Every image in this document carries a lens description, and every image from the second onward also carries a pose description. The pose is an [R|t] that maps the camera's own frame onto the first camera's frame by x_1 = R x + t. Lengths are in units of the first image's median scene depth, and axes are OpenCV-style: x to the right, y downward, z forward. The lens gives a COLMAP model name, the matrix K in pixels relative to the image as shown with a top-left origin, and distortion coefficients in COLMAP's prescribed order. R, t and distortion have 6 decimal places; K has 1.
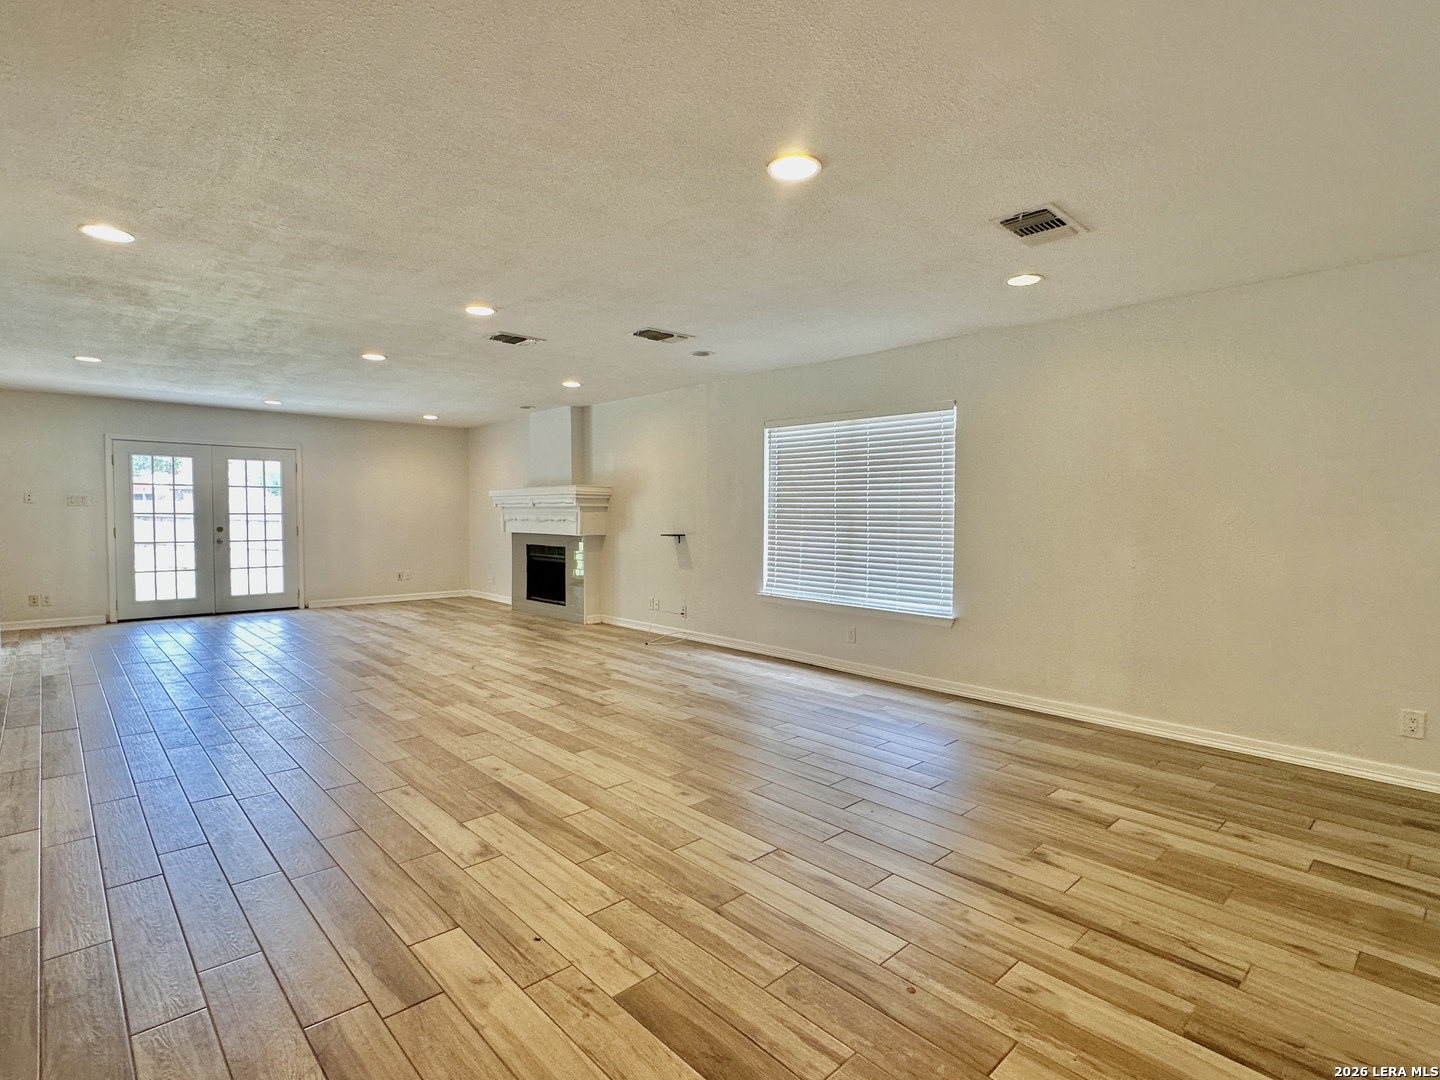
lens RADIAL K [[725.7, 0, 720.0], [0, 725.7, 540.0], [0, 0, 1]] dist [-0.003366, 0.000307]
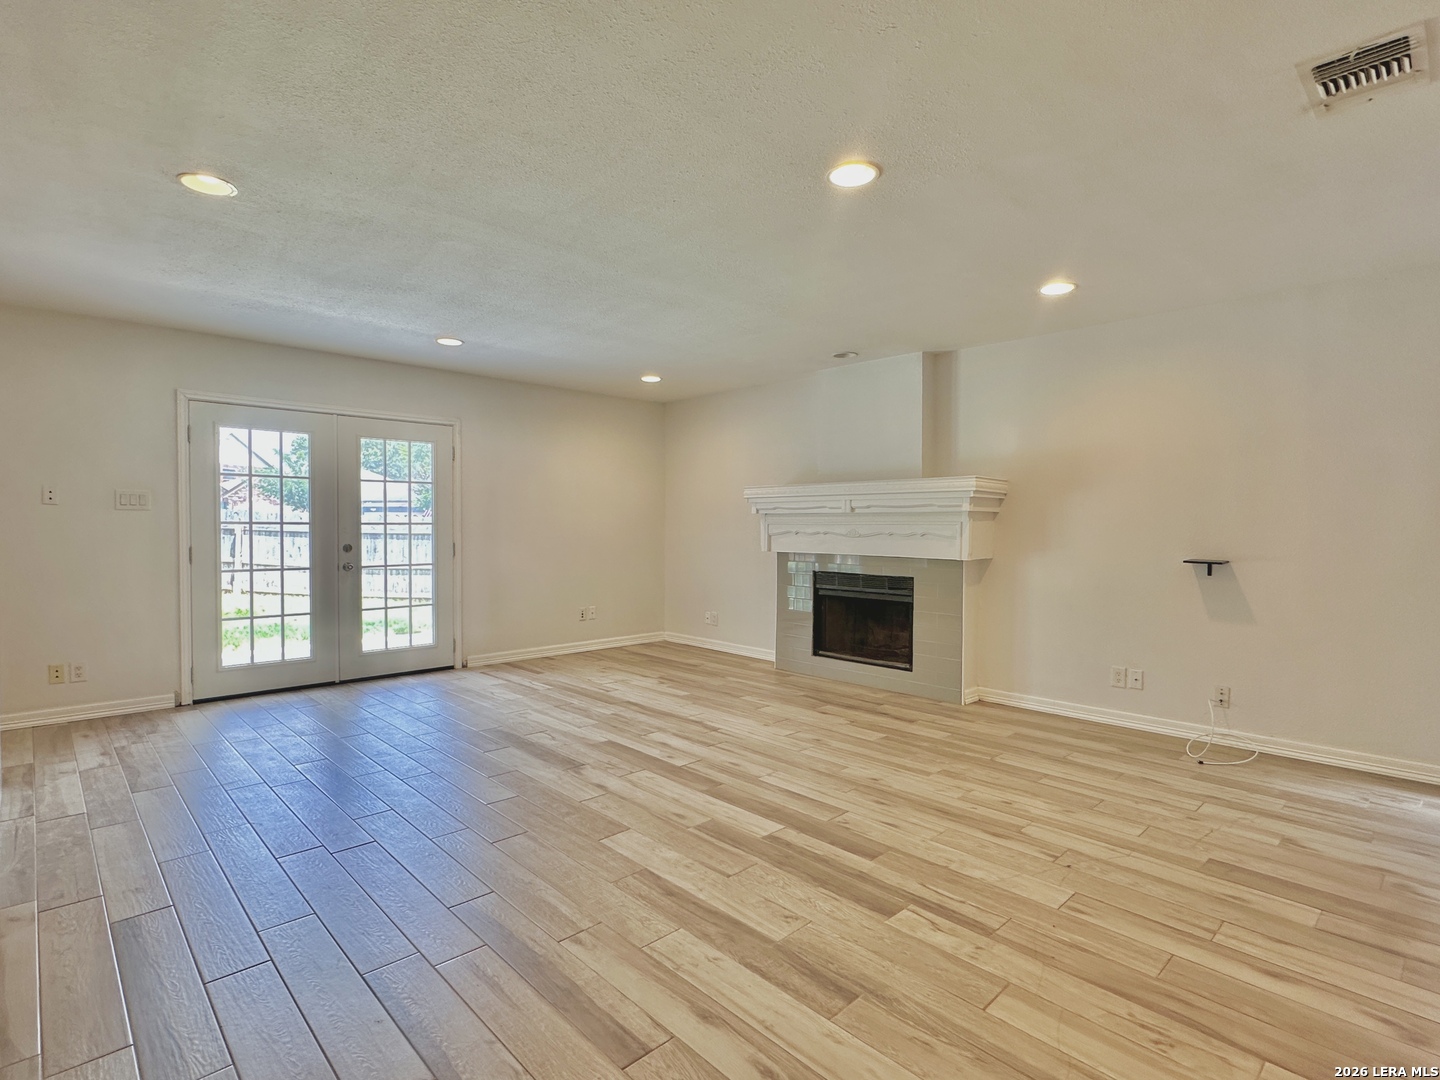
lens RADIAL K [[725.7, 0, 720.0], [0, 725.7, 540.0], [0, 0, 1]] dist [-0.003366, 0.000307]
pose [[0.999952, 0.000094, 0.009782, -0.407730], [0.000046, 0.999896, -0.014393, -0.014107], [-0.009783, 0.014393, 0.999849, 0.399961]]
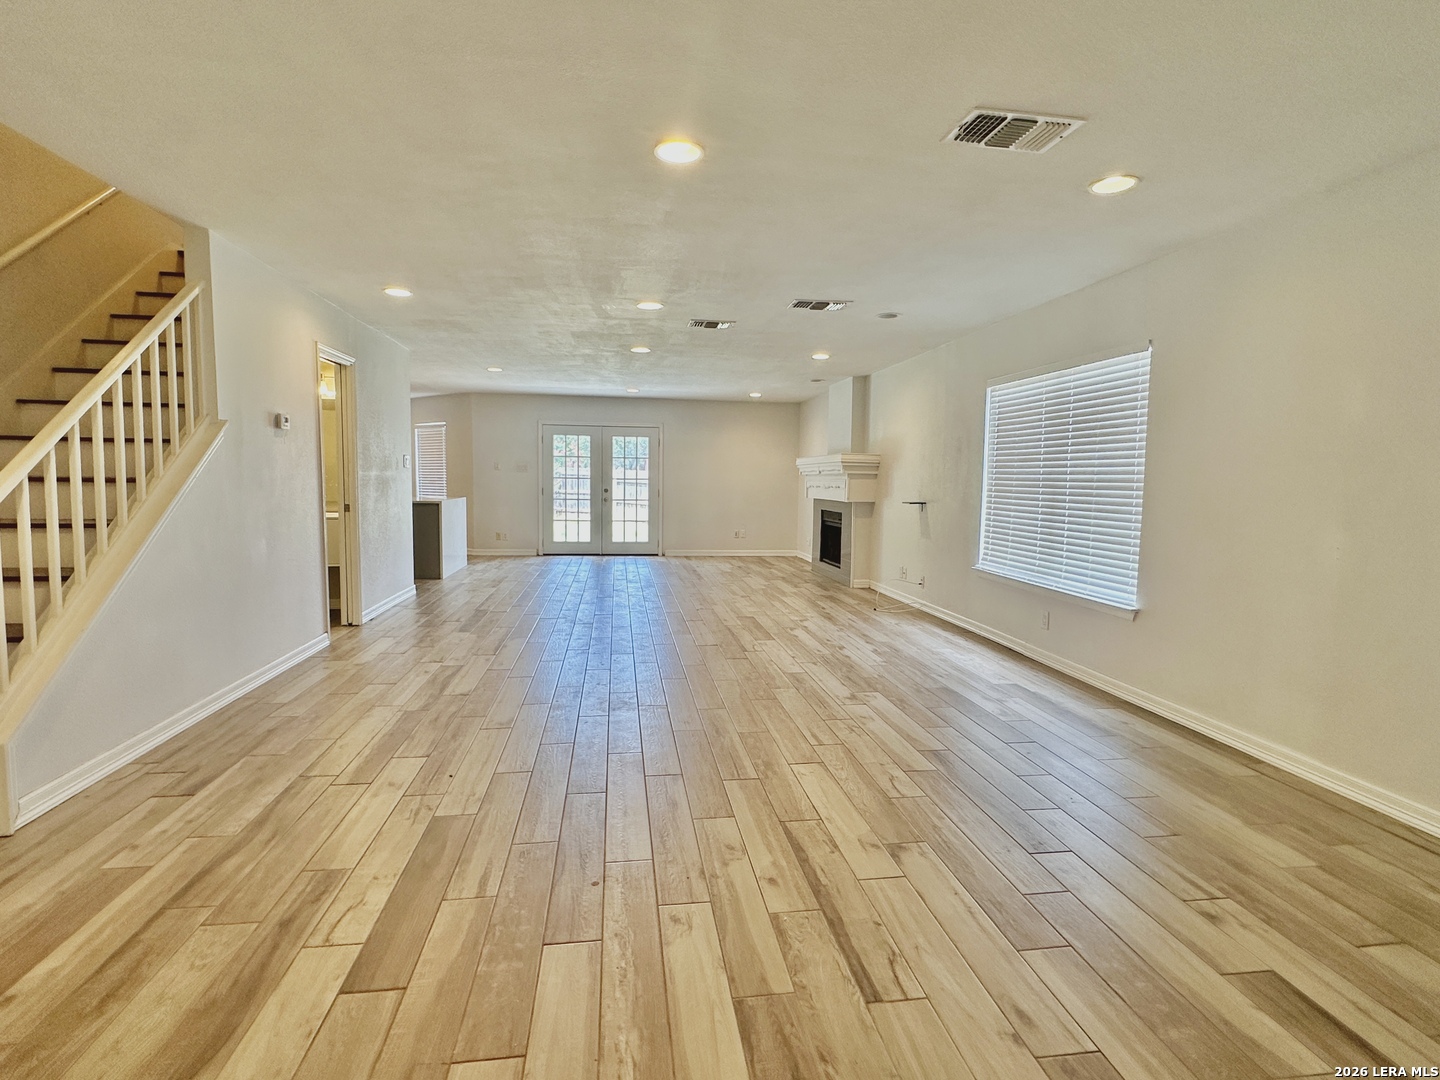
lens RADIAL K [[725.7, 0, 720.0], [0, 725.7, 540.0], [0, 0, 1]] dist [-0.003366, 0.000307]
pose [[0.819020, 0.055225, -0.571101, 0.257012], [-0.032601, 0.998228, 0.049774, 0.002650], [0.572837, -0.022148, 0.819370, 0.043448]]
